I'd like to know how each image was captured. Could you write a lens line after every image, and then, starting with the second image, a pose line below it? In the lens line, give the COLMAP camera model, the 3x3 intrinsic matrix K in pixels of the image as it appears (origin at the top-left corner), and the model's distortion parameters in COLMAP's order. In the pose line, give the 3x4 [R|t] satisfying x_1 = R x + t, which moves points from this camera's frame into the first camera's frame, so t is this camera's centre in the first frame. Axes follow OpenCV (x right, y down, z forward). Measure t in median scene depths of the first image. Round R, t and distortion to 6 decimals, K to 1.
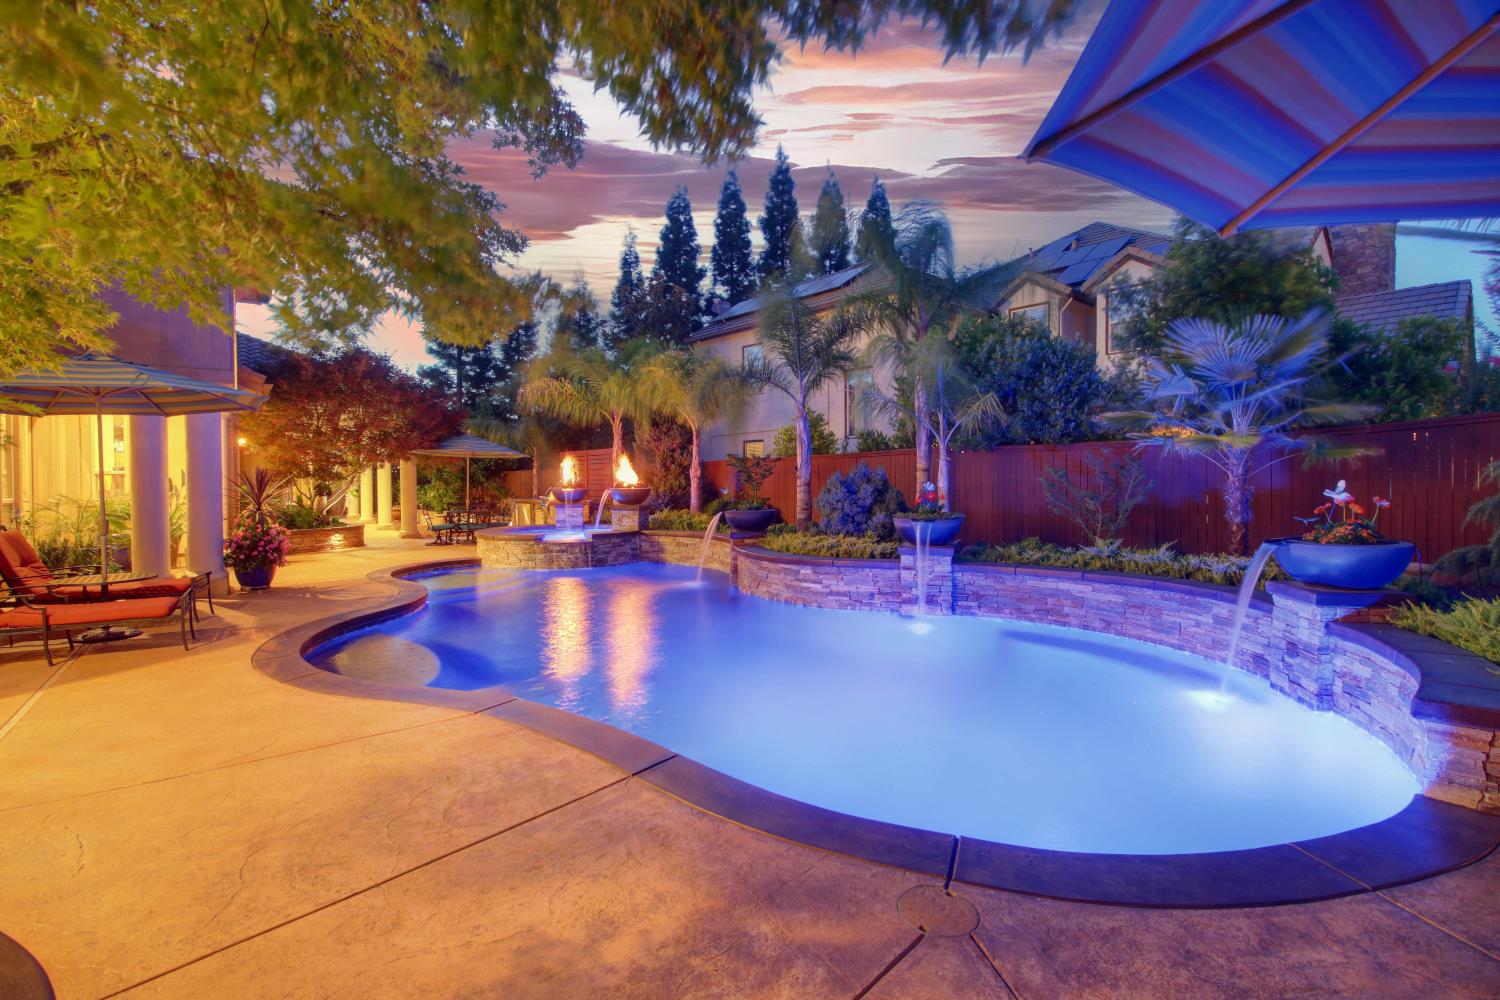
lens RADIAL K [[703.4, 0, 755.0], [0, 703.4, 497.4], [0, 0, 1]] dist [-0.005101, -0.003824]
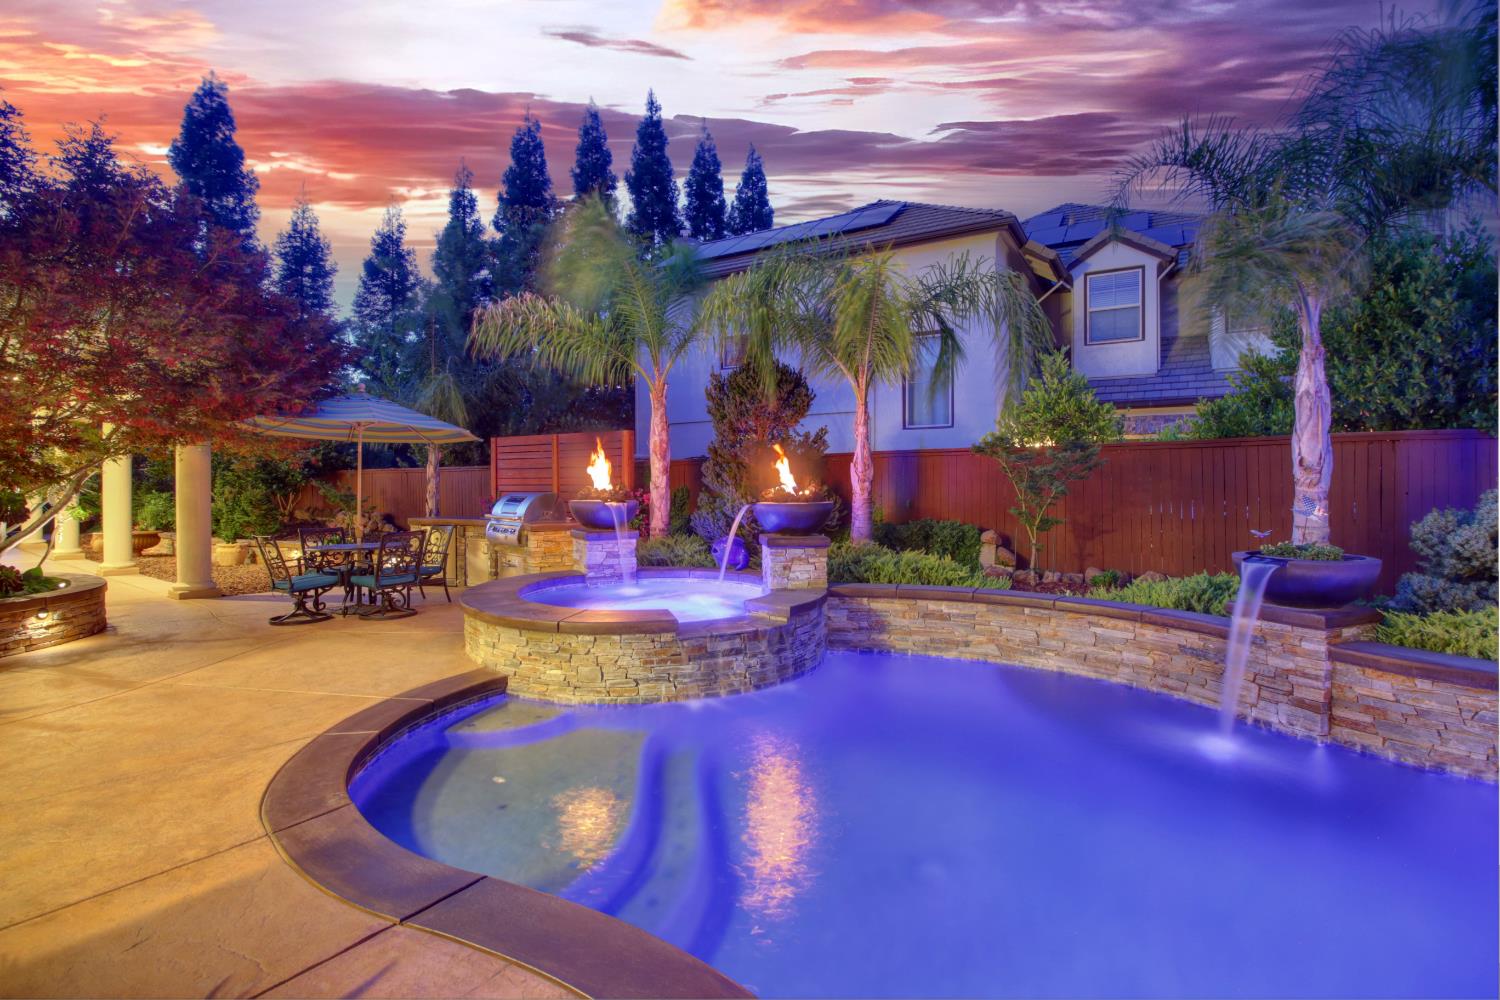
lens RADIAL K [[703.4, 0, 755.2], [0, 703.4, 491.4], [0, 0, 1]] dist [-0.005101, -0.003824]
pose [[0.951469, 0.000286, 0.307745, -0.110053], [0.004470, 0.999881, -0.014750, -0.004200], [-0.307713, 0.015410, 0.951355, 0.163090]]
